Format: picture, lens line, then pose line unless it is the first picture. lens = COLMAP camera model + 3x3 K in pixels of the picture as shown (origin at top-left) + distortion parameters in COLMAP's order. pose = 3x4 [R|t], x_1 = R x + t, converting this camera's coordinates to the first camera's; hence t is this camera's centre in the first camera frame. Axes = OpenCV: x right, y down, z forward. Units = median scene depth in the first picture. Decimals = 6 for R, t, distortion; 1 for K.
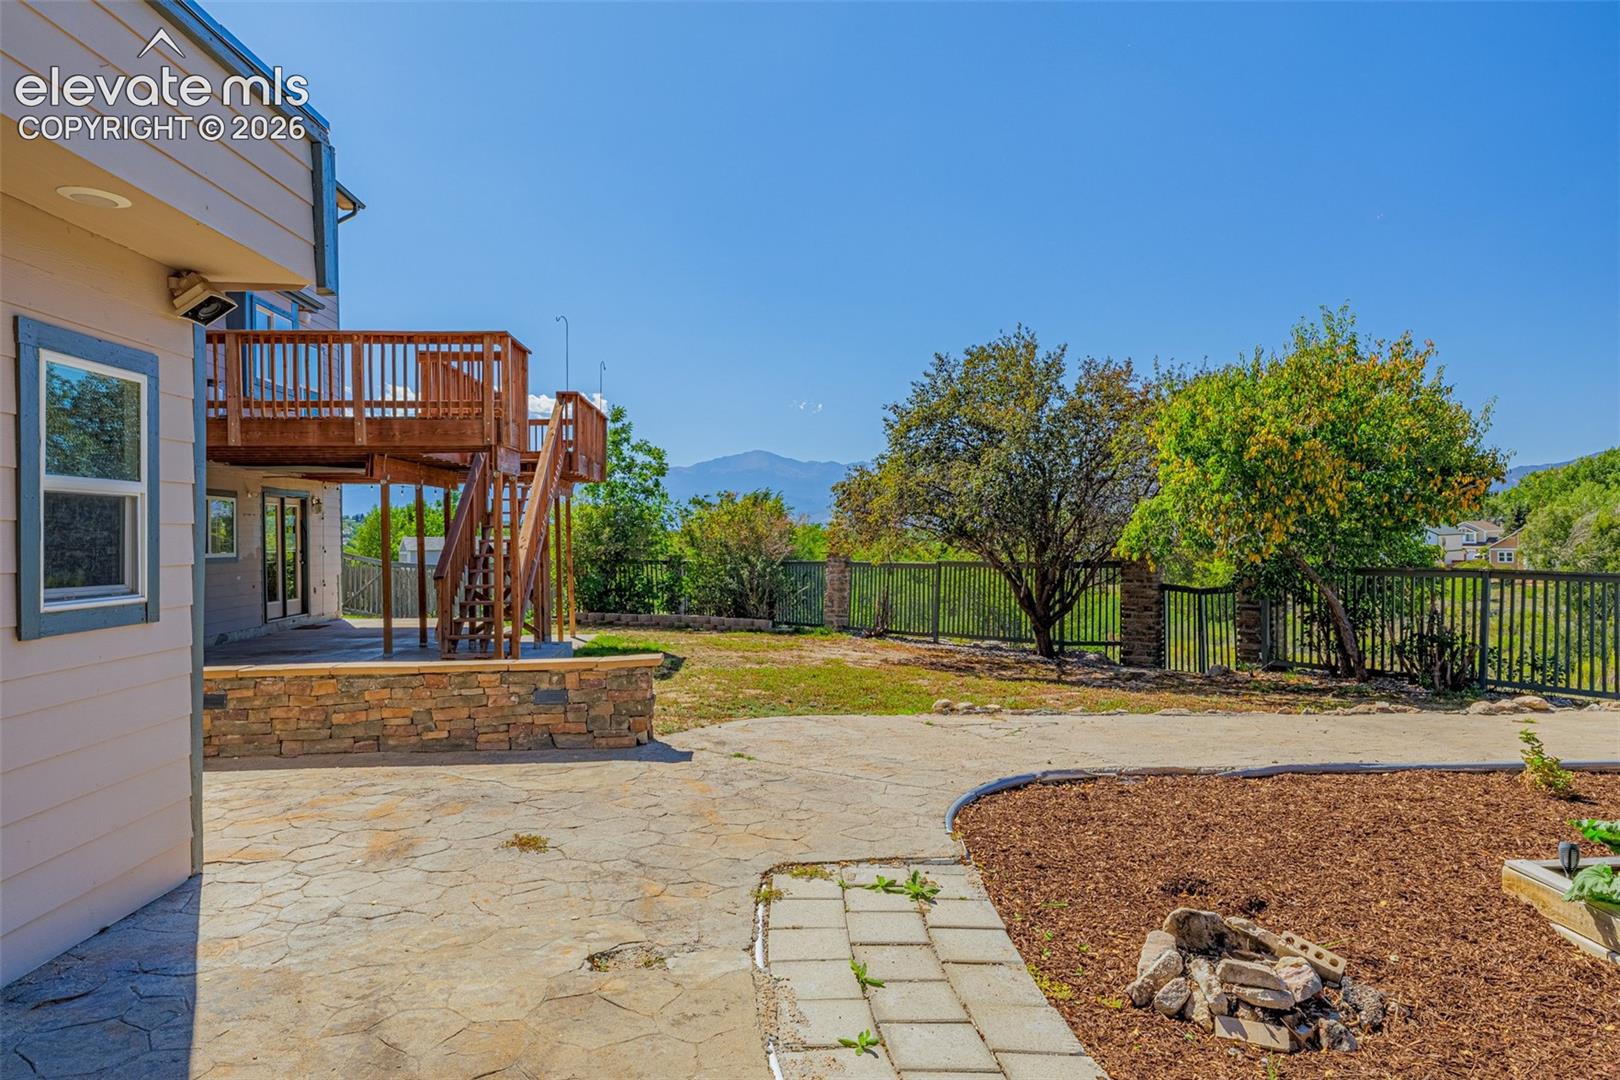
lens RADIAL K [[1052.3, 0, 809.7], [0, 1052.3, 546.5], [0, 0, 1]] dist [-0.008115, -0.002327]
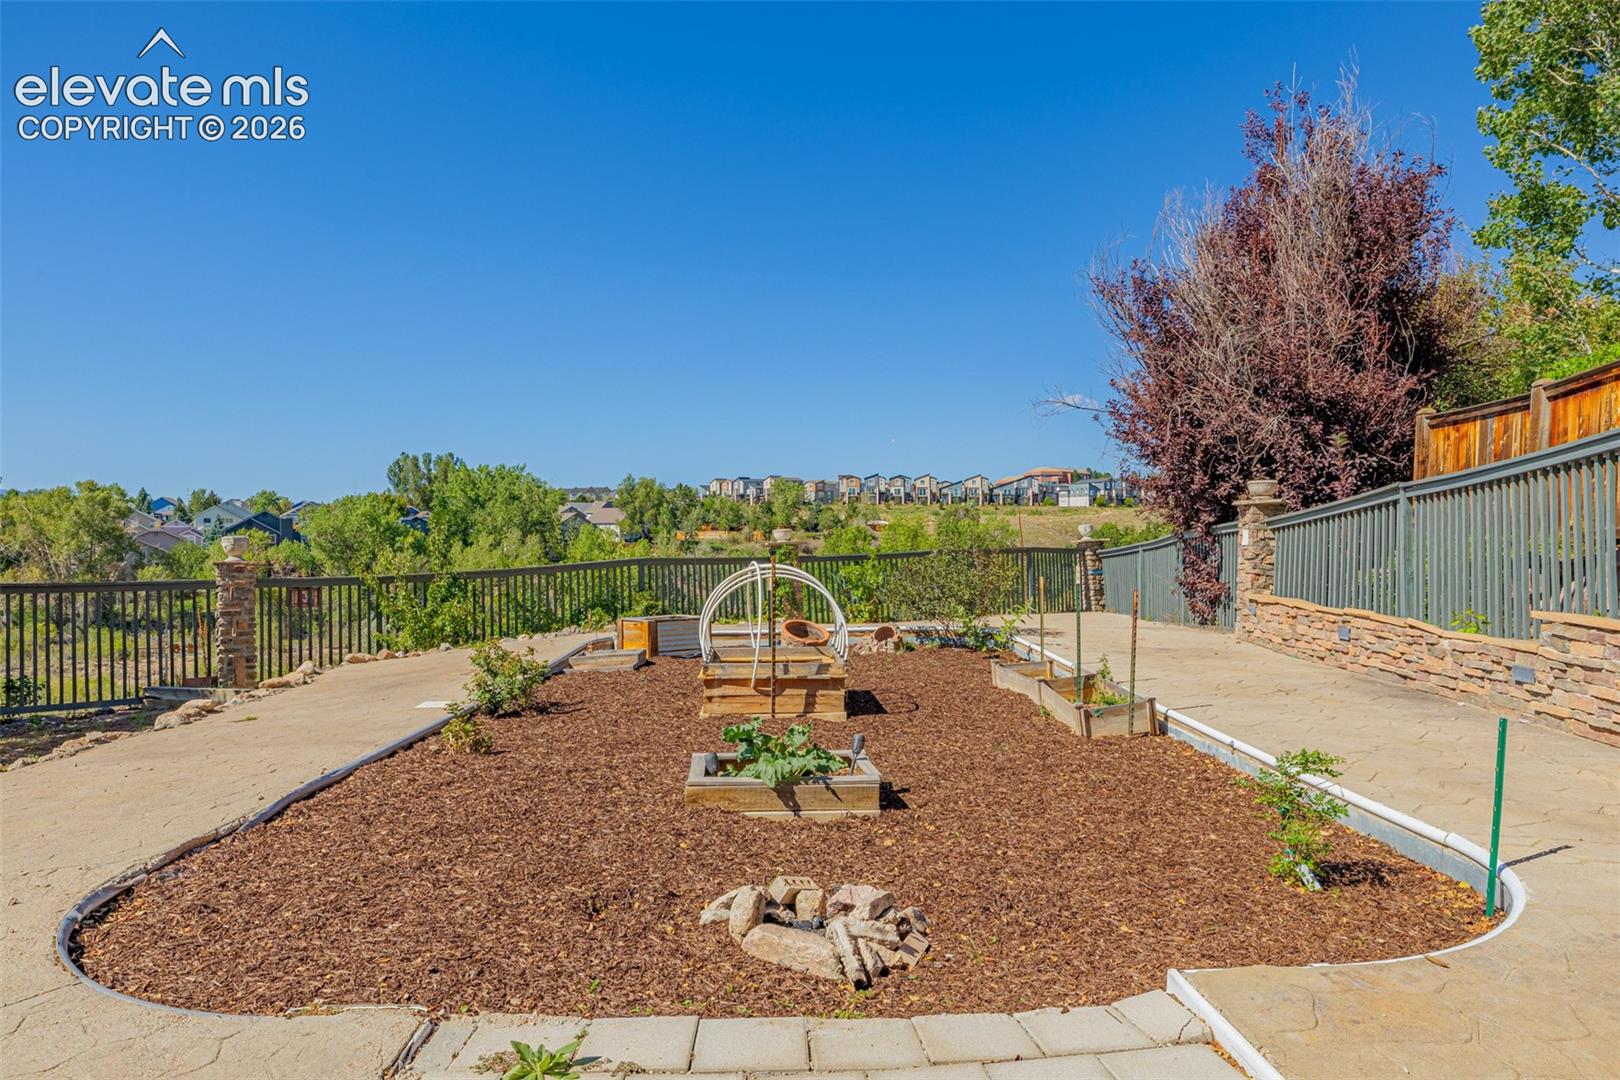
lens RADIAL K [[983.1, 0, 811.0], [0, 983.1, 544.3], [0, 0, 1]] dist [-0.001018, -0.000280]
pose [[0.020585, 0.021257, 0.999562, -0.285185], [0.007107, 0.999746, -0.021407, 0.021434], [-0.999763, 0.007544, 0.020428, 0.489714]]
